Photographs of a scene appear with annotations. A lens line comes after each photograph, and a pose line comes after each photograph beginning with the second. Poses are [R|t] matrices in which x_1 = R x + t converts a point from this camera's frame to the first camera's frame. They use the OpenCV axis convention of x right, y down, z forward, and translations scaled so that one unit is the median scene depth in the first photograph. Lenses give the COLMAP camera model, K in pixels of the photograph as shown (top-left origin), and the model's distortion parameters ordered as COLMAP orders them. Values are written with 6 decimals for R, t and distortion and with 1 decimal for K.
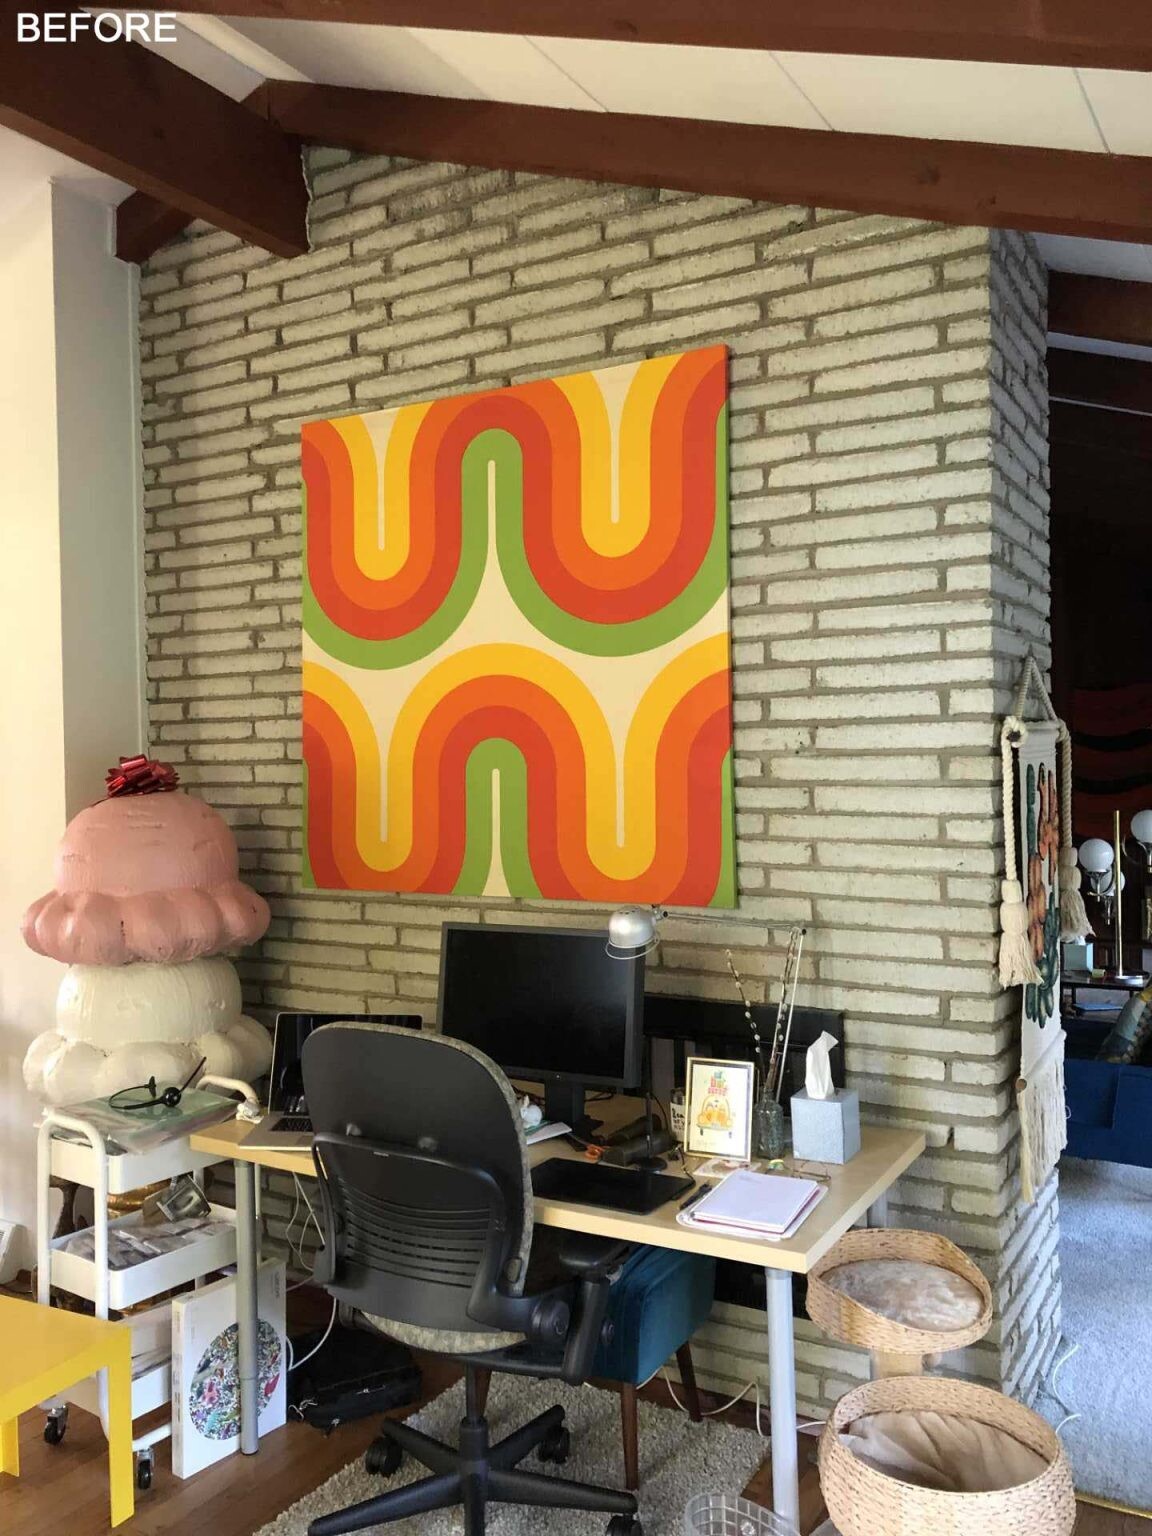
lens RADIAL K [[1284.6, 0, 576.0], [0, 1284.6, 768.0], [0, 0, 1]] dist [0.007178, -0.005402]
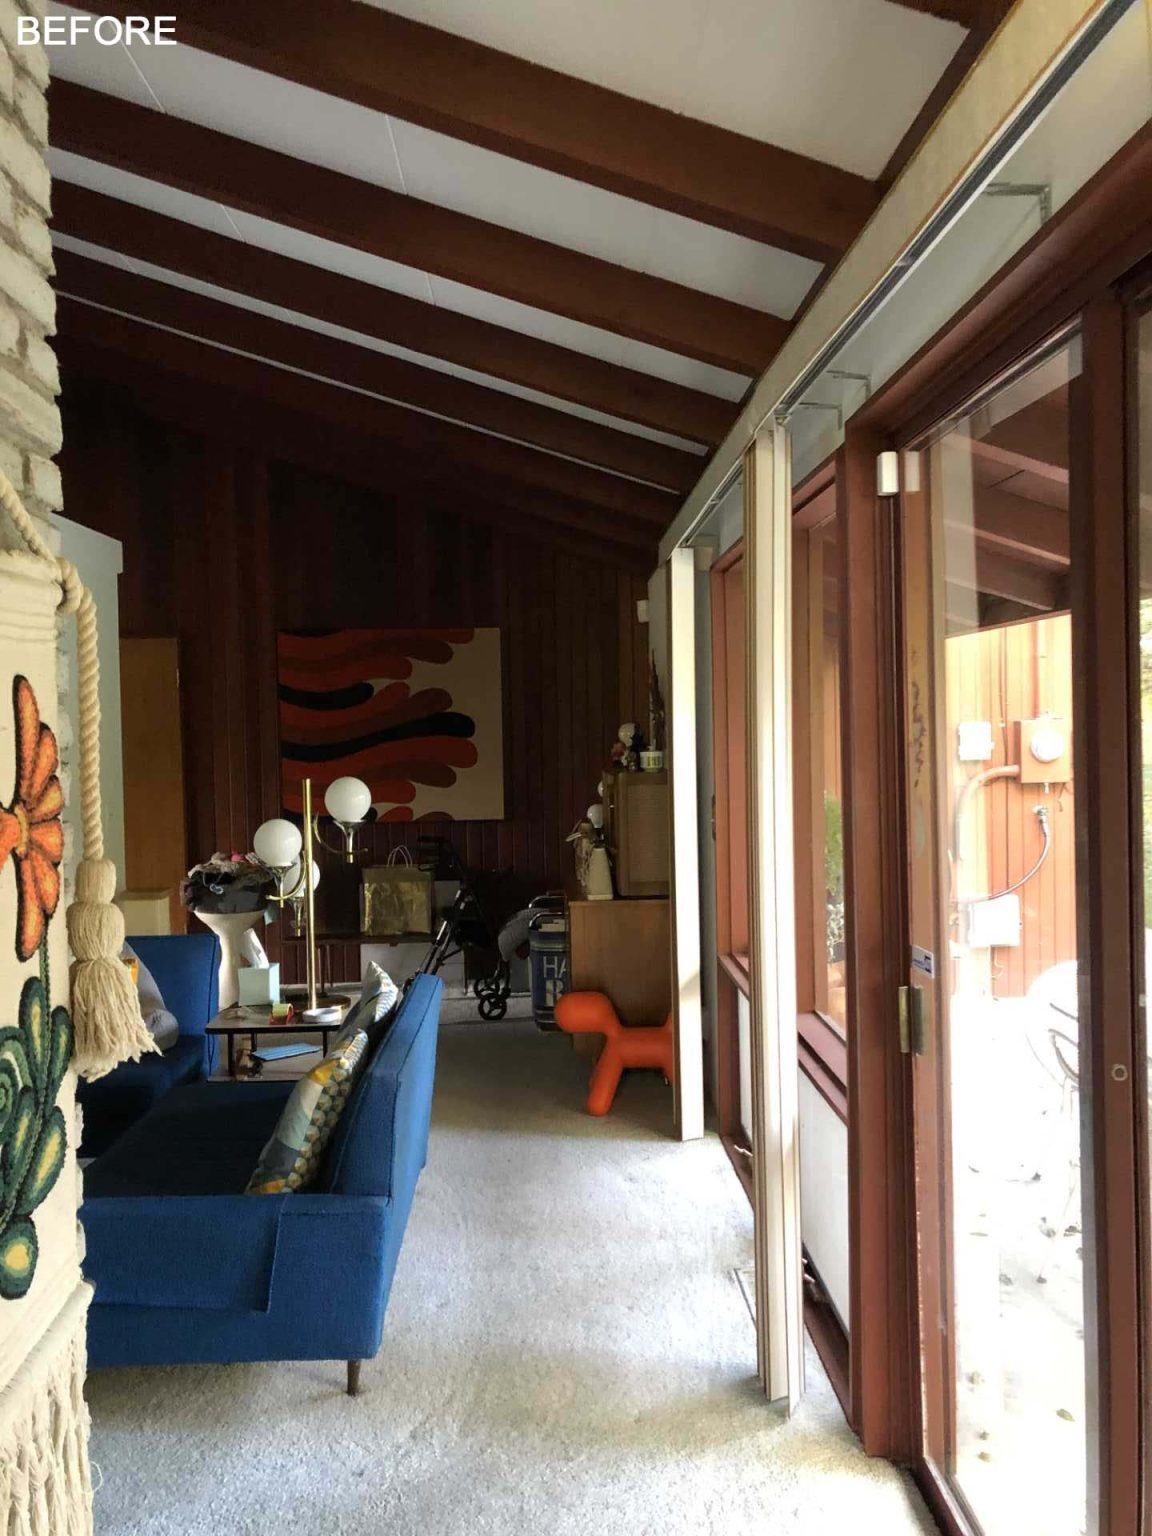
lens RADIAL K [[1284.6, 0, 576.0], [0, 1284.6, 768.0], [0, 0, 1]] dist [0.007178, -0.005402]
pose [[0.846665, -0.017137, 0.531850, 0.218680], [0.006121, 0.999729, 0.022469, 0.016328], [-0.532091, -0.015768, 0.846540, 0.411759]]
